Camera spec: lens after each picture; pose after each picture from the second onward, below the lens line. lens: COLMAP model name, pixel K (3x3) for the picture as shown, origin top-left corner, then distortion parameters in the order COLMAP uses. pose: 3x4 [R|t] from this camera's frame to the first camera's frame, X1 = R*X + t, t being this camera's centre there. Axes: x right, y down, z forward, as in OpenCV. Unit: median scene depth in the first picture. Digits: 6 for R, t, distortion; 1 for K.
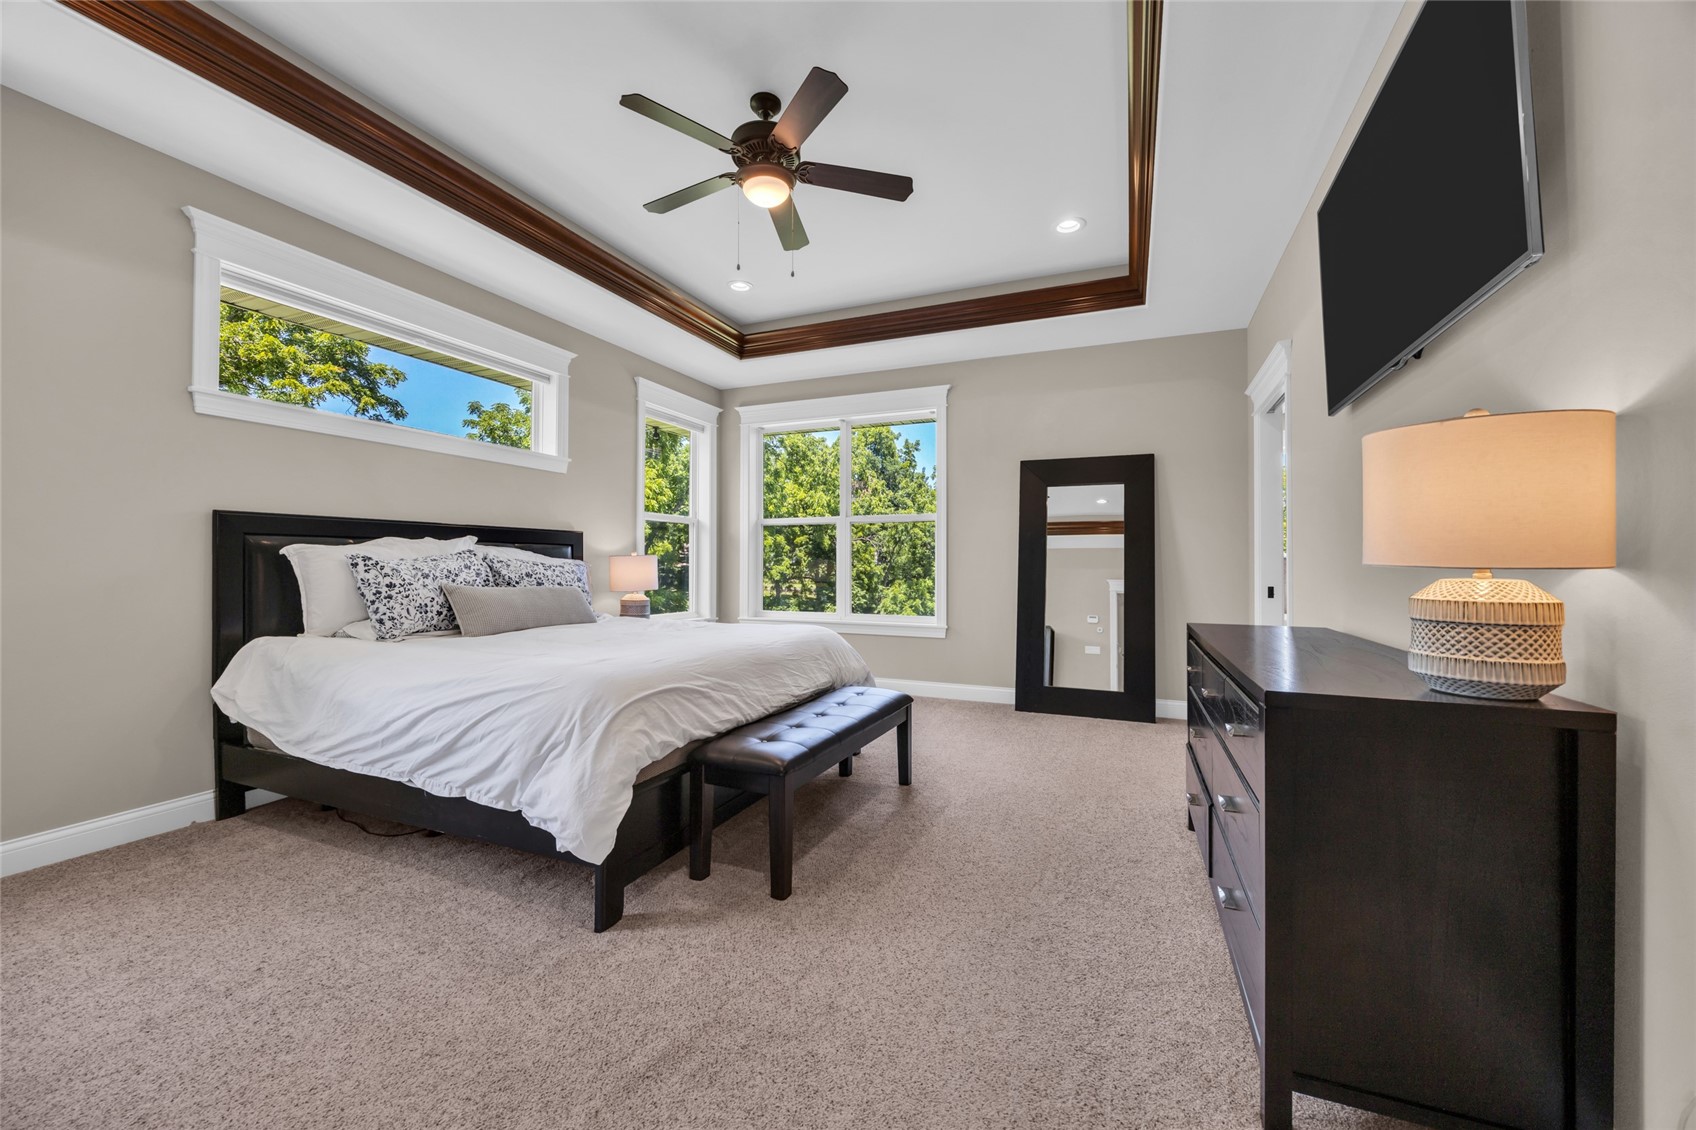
lens RADIAL K [[651.7, 0, 847.4], [0, 651.7, 559.8], [0, 0, 1]] dist [0.000198, 0.000186]
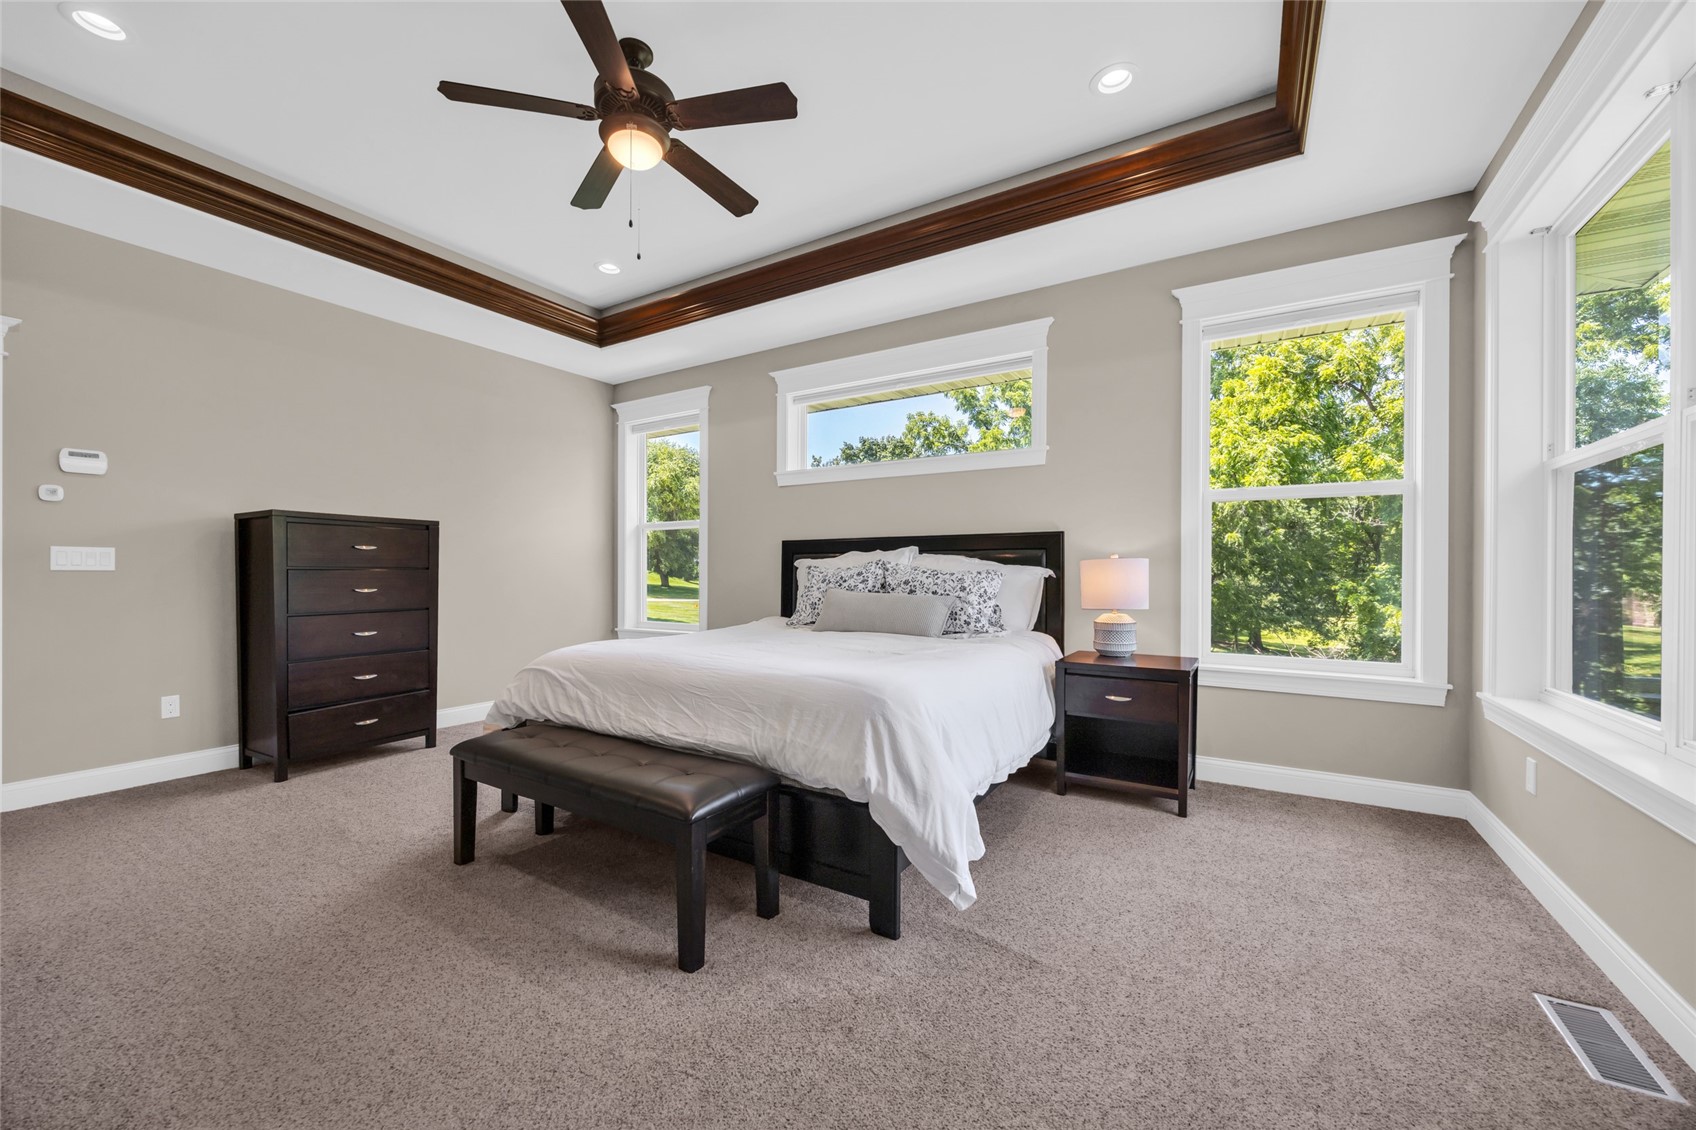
lens RADIAL K [[660.6, 0, 840.2], [0, 660.6, 576.0], [0, 0, 1]] dist [-0.003130, -0.000559]
pose [[-0.143122, 0.003993, -0.989697, 0.630534], [0.002962, 0.999989, 0.003606, 0.011144], [0.989701, -0.002415, -0.143132, 1.222666]]
